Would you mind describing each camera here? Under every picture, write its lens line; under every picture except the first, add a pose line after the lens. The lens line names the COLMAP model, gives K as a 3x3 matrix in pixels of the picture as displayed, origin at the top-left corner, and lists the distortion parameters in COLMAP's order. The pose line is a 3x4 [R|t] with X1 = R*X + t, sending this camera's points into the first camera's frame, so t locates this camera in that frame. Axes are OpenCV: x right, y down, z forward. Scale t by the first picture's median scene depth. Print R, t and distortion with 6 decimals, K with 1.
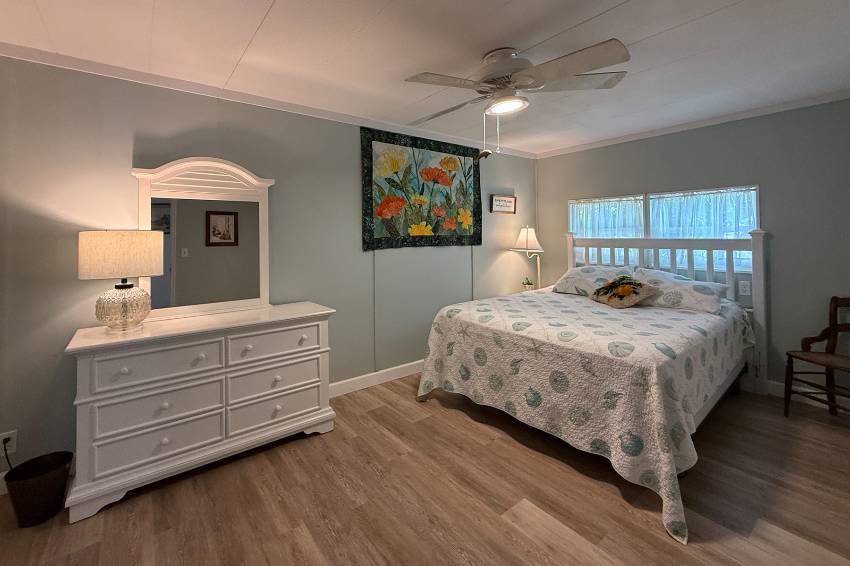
lens RADIAL K [[347.3, 0, 419.7], [0, 347.3, 232.2], [0, 0, 1]] dist [-0.001684, -0.000150]
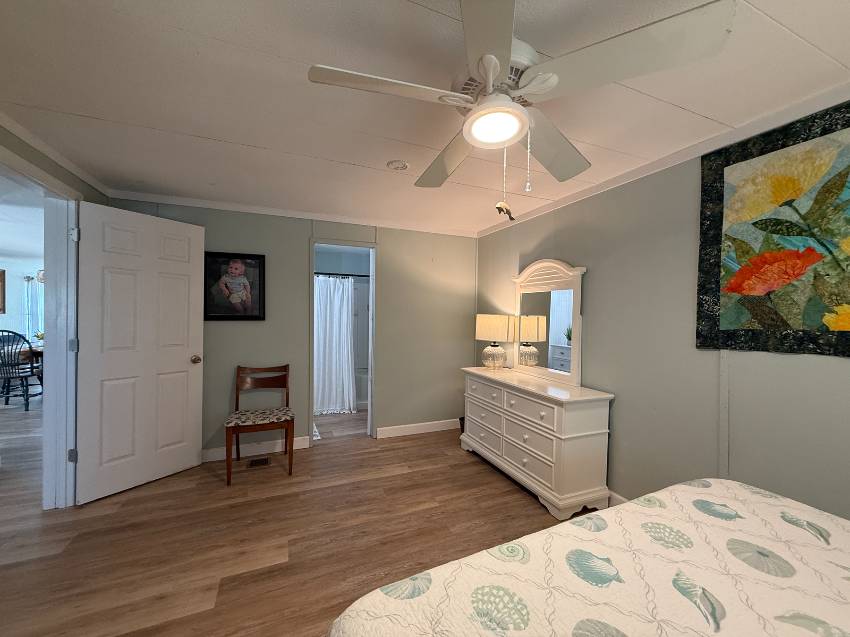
lens RADIAL K [[343.8, 0, 423.7], [0, 343.8, 318.7], [0, 0, 1]] dist [-0.002384, 0.001455]
pose [[-0.246915, 0.021914, -0.968789, 0.576495], [-0.003369, 0.999719, 0.023472, -0.014526], [0.969031, 0.009060, -0.246772, 0.649101]]
